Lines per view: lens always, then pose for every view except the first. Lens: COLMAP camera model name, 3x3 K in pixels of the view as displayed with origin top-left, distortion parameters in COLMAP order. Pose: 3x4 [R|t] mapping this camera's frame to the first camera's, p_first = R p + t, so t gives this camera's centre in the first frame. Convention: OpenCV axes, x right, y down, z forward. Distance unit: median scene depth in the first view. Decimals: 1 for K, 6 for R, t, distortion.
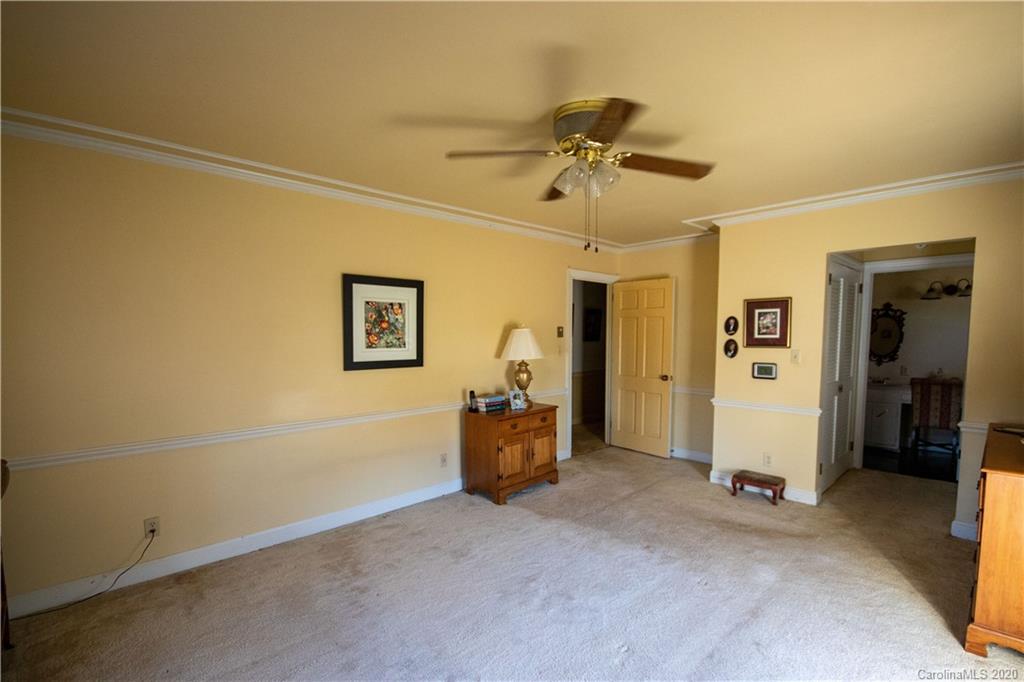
lens RADIAL K [[471.2, 0, 518.7], [0, 471.2, 361.9], [0, 0, 1]] dist [-0.002442, -0.001402]
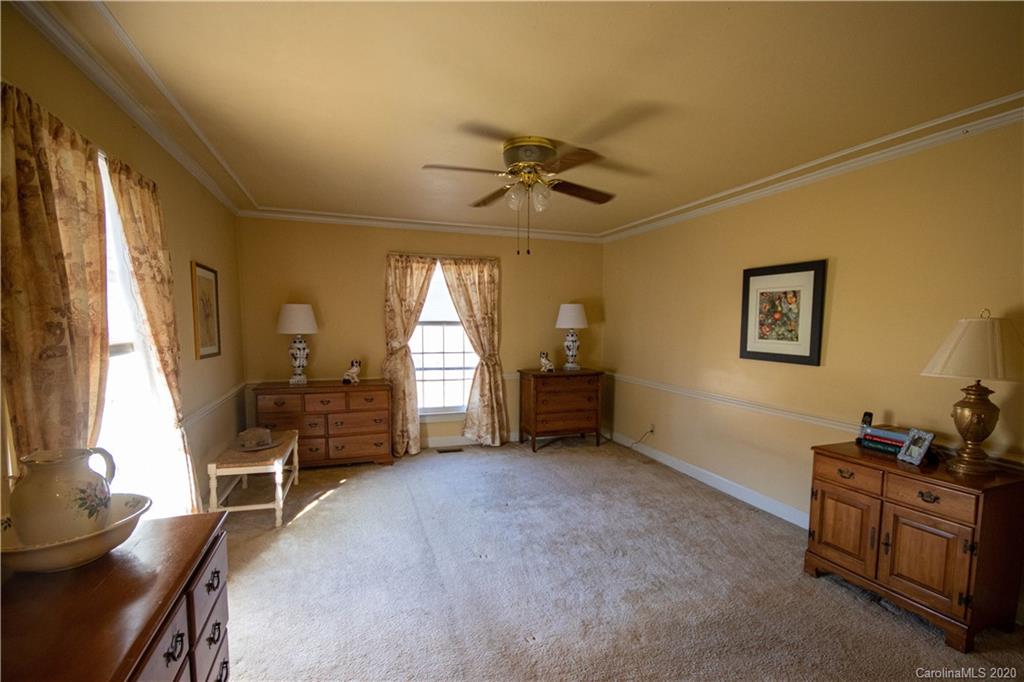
lens RADIAL K [[471.2, 0, 518.7], [0, 471.2, 361.9], [0, 0, 1]] dist [-0.002442, -0.001402]
pose [[-0.416062, 0.070547, -0.906596, 0.793418], [-0.072976, 0.991180, 0.110620, -0.052608], [0.906403, 0.112184, -0.407244, 0.917529]]
